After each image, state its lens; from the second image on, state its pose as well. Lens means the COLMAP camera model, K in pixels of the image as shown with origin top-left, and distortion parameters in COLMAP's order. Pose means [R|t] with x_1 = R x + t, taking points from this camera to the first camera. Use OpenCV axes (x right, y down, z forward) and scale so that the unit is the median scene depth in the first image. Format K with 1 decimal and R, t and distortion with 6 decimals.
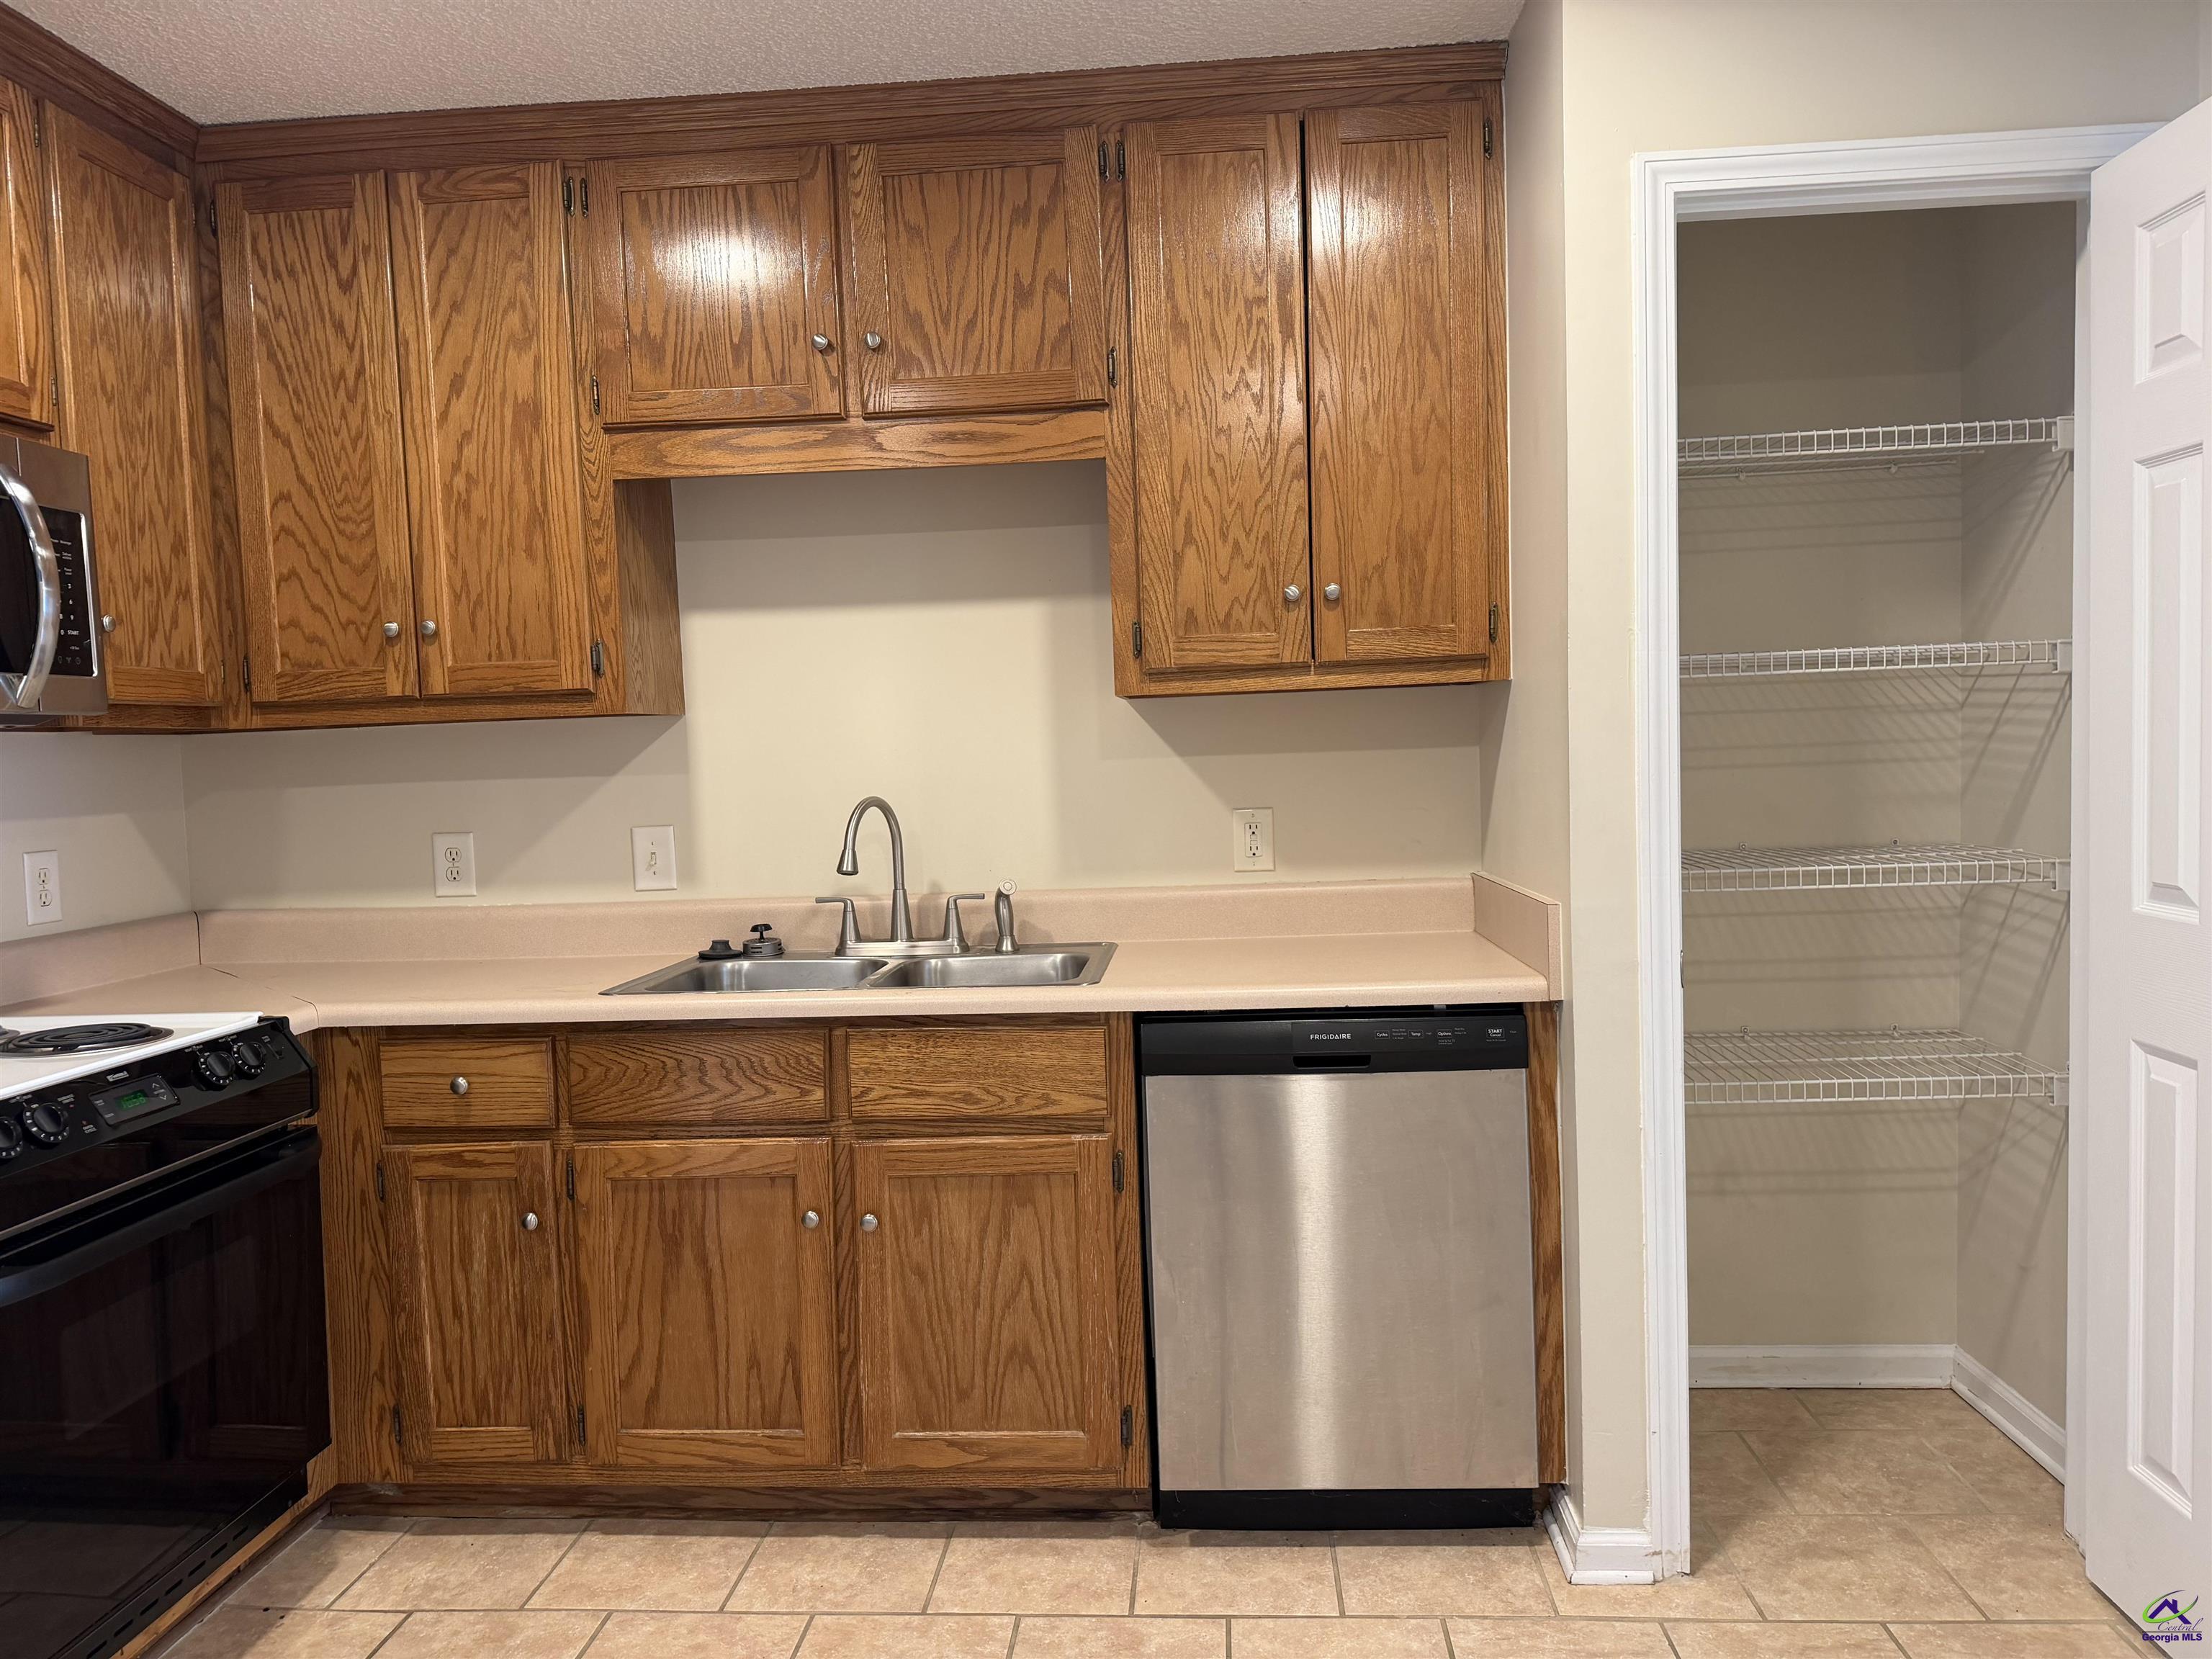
lens RADIAL K [[1527.8, 0, 1120.3], [0, 1527.8, 845.6], [0, 0, 1]] dist [0.103101, -0.160860]
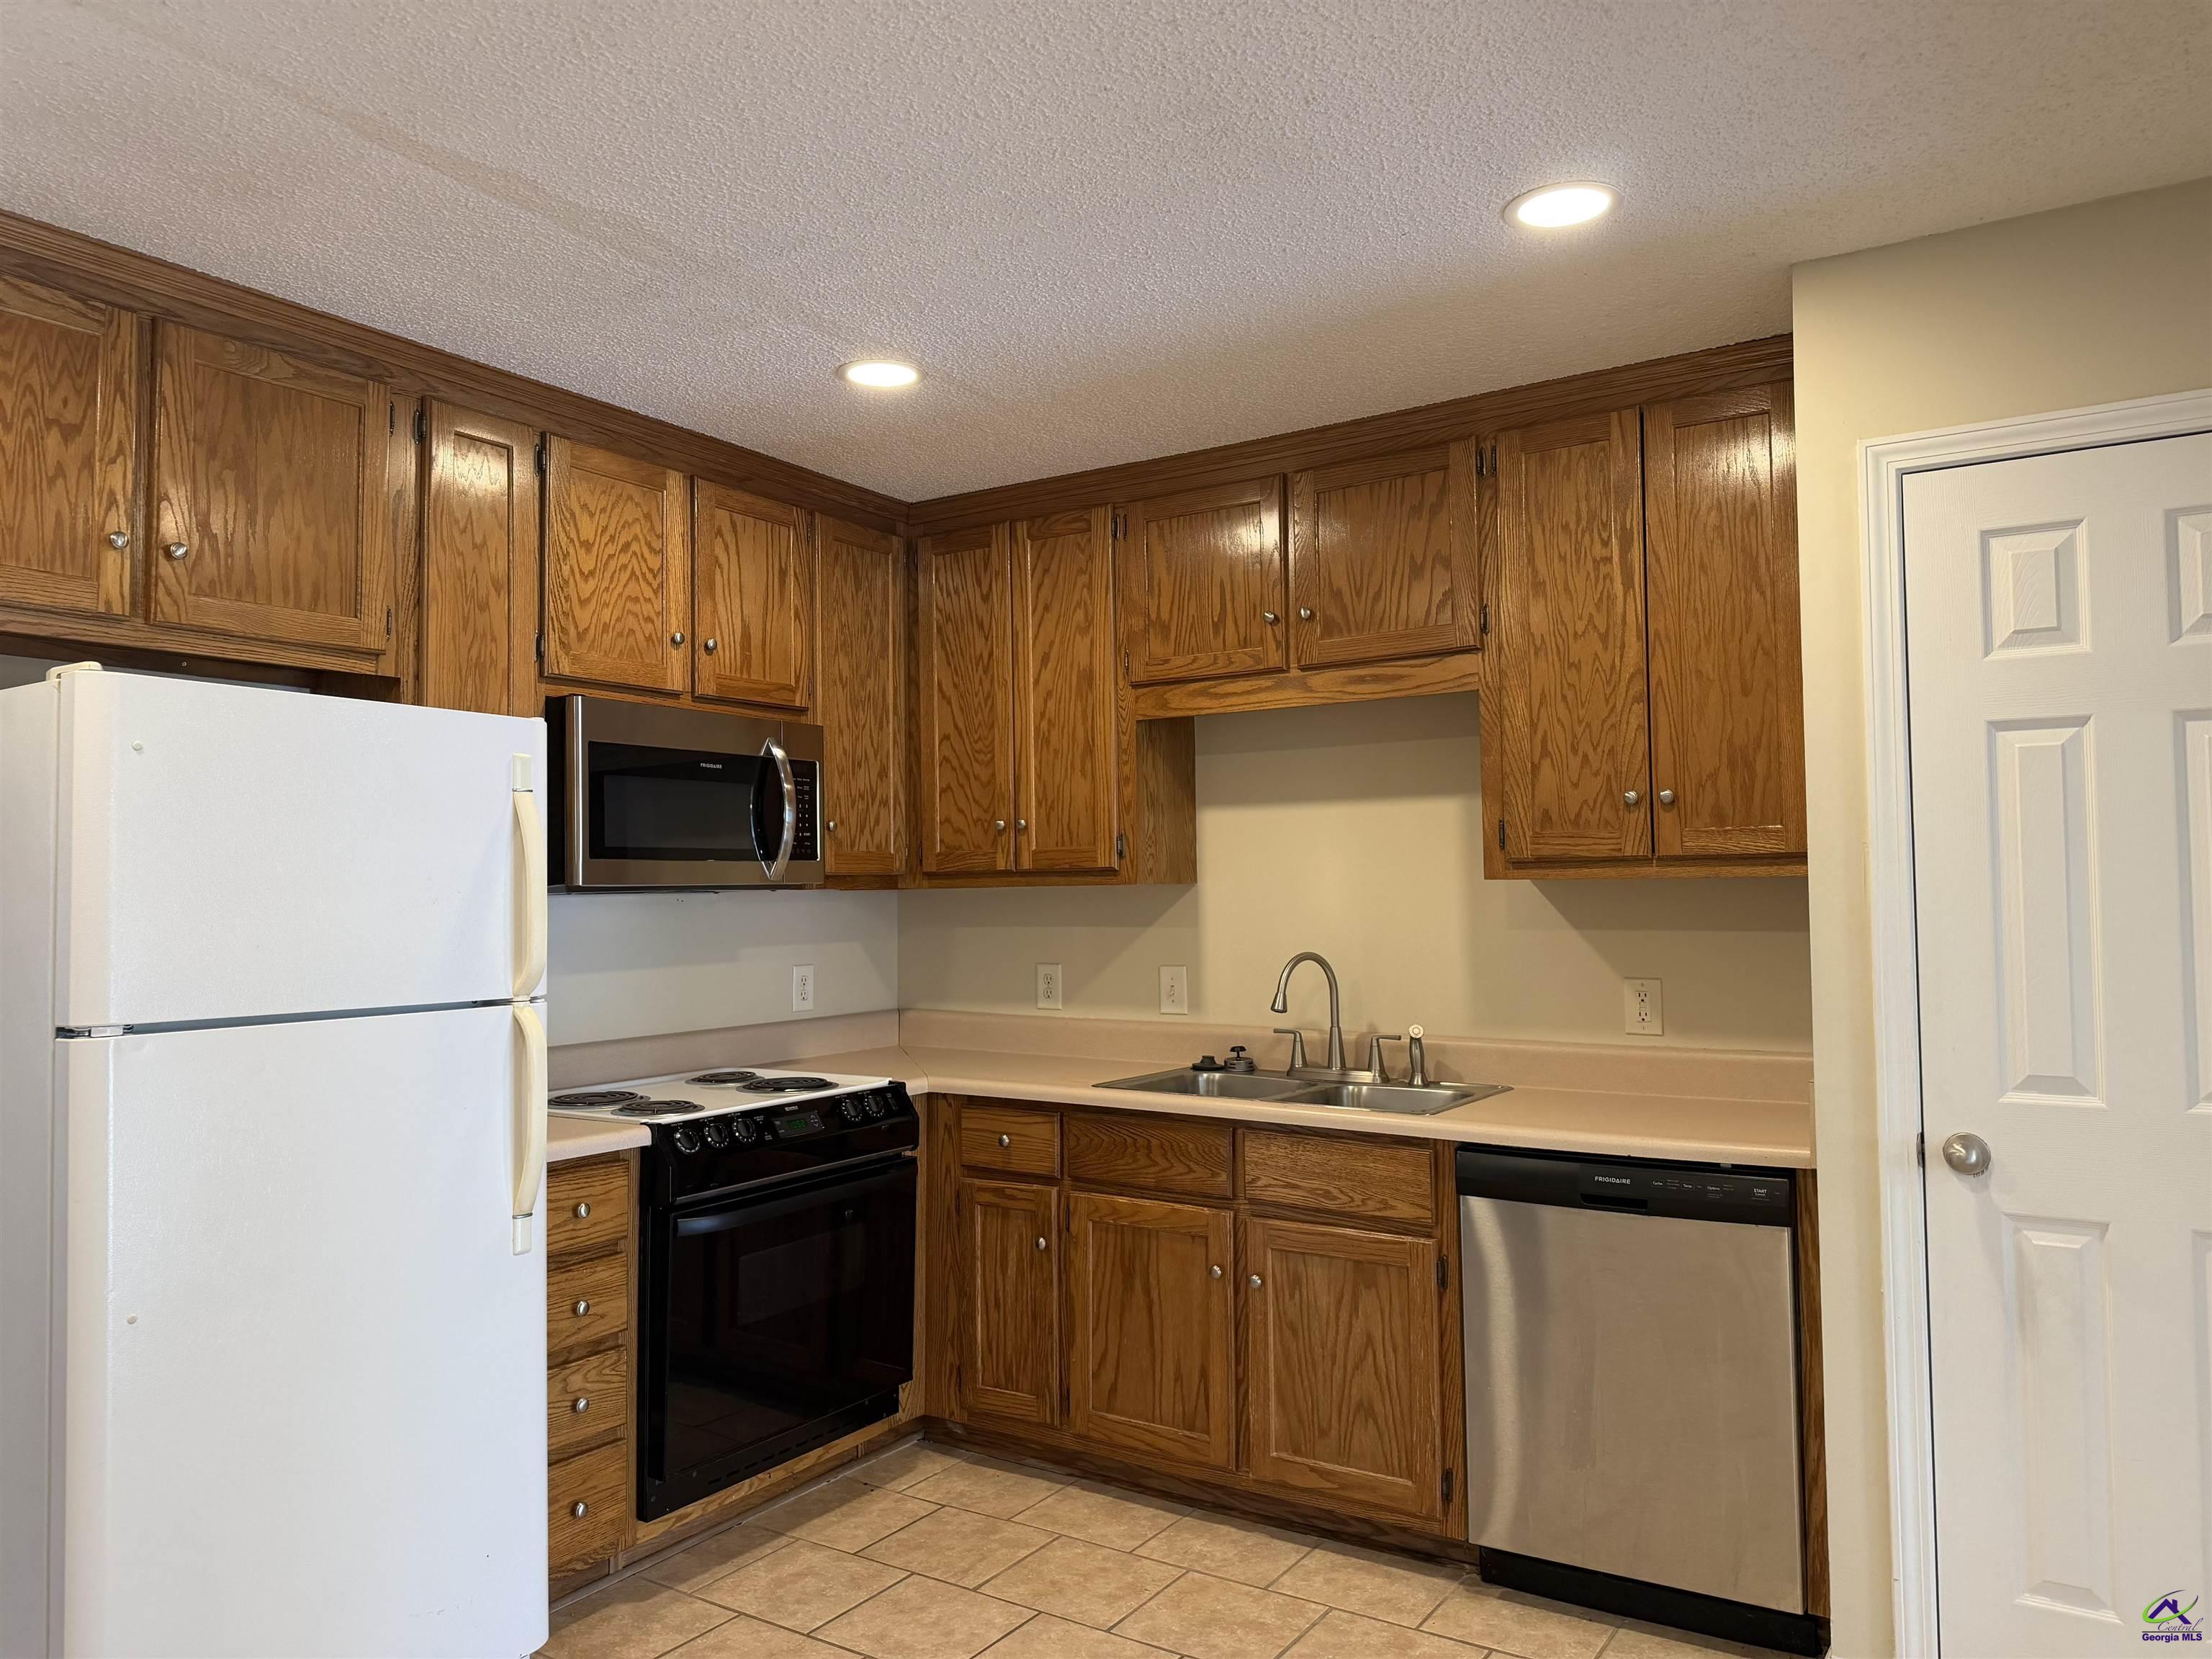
lens RADIAL K [[1584.9, 0, 1106.0], [0, 1584.9, 829.5], [0, 0, 1]] dist [0.141656, -0.185449]
pose [[0.869423, 0.006876, -0.494021, 0.373545], [-0.050327, 0.995935, -0.074709, -0.028473], [0.491498, 0.089816, 0.866235, -0.263970]]
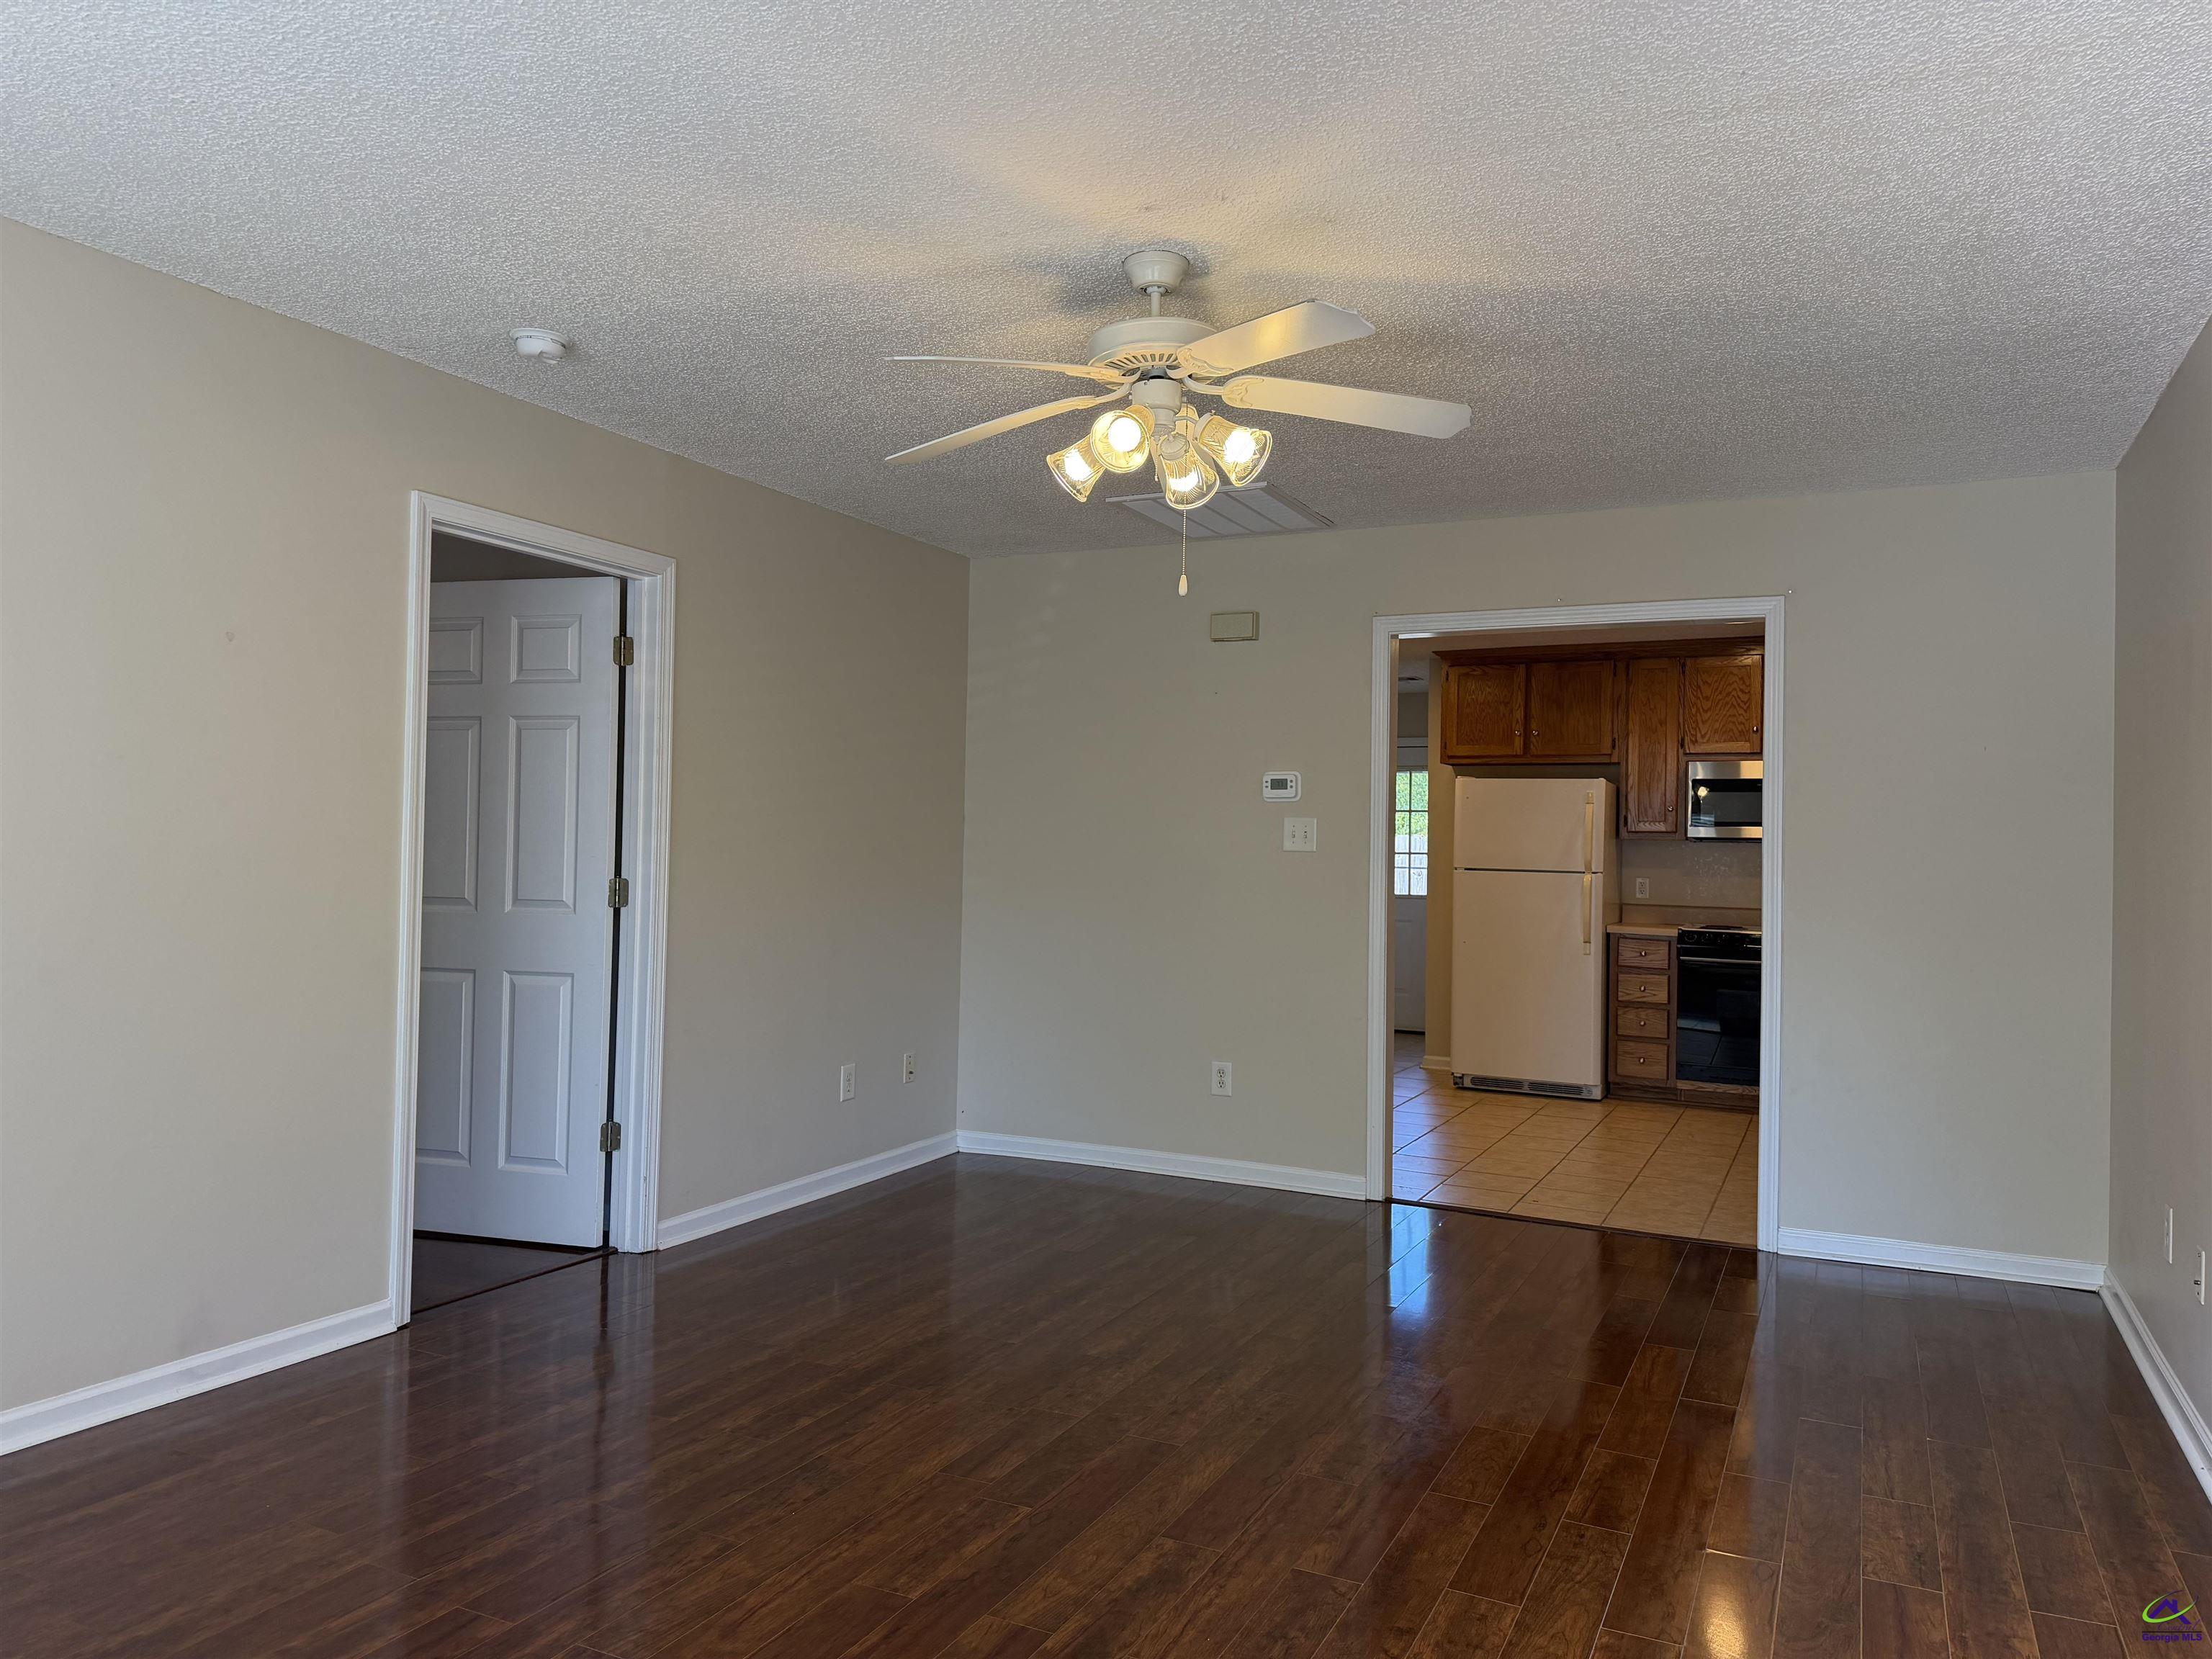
lens RADIAL K [[1498.9, 0, 1015.8], [0, 1498.9, 823.3], [0, 0, 1]] dist [0.031442, -0.001829]
pose [[-0.429407, 0.003303, -0.903105, 2.638870], [-0.063606, 0.997399, 0.033892, -0.100327], [0.900869, 0.071997, -0.428080, 0.697398]]
